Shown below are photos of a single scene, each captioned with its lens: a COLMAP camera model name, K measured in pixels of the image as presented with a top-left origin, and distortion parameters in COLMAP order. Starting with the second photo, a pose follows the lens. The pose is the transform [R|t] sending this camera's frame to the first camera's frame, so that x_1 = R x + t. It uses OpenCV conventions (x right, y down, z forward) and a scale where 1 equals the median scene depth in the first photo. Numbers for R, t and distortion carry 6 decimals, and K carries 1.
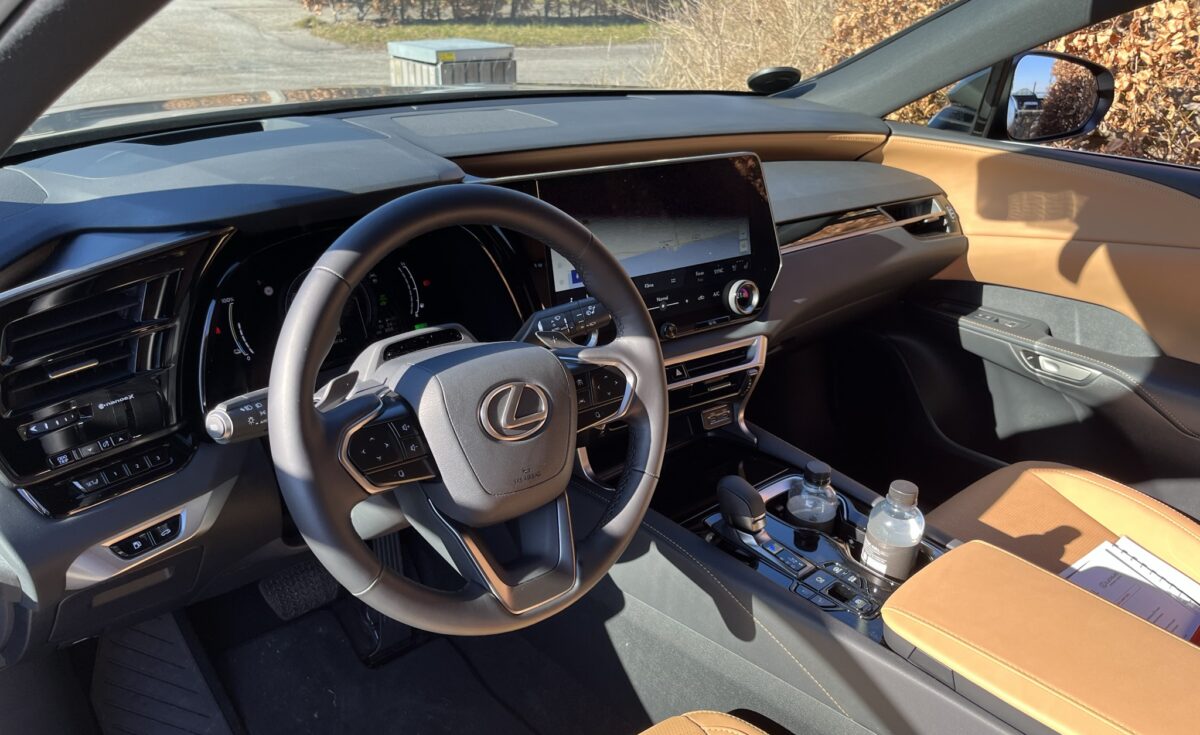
lens RADIAL K [[975.8, 0, 600.0], [0, 975.8, 367.5], [0, 0, 1]] dist [0.038697, -0.001569]
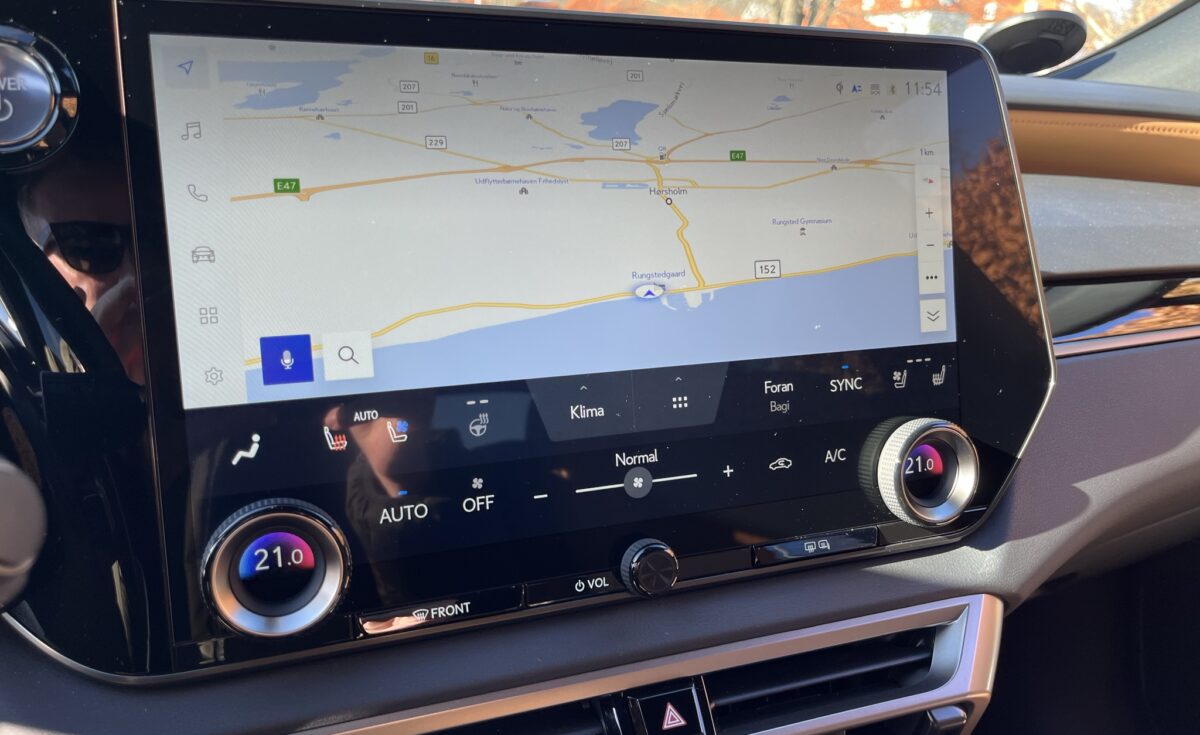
lens RADIAL K [[975.8, 0, 600.0], [0, 975.8, 367.5], [0, 0, 1]] dist [0.038697, -0.001569]
pose [[0.973366, 0.054325, -0.222729, 0.112367], [-0.084677, 0.988013, -0.129071, -0.054996], [0.213047, 0.144493, 0.966298, 0.659965]]
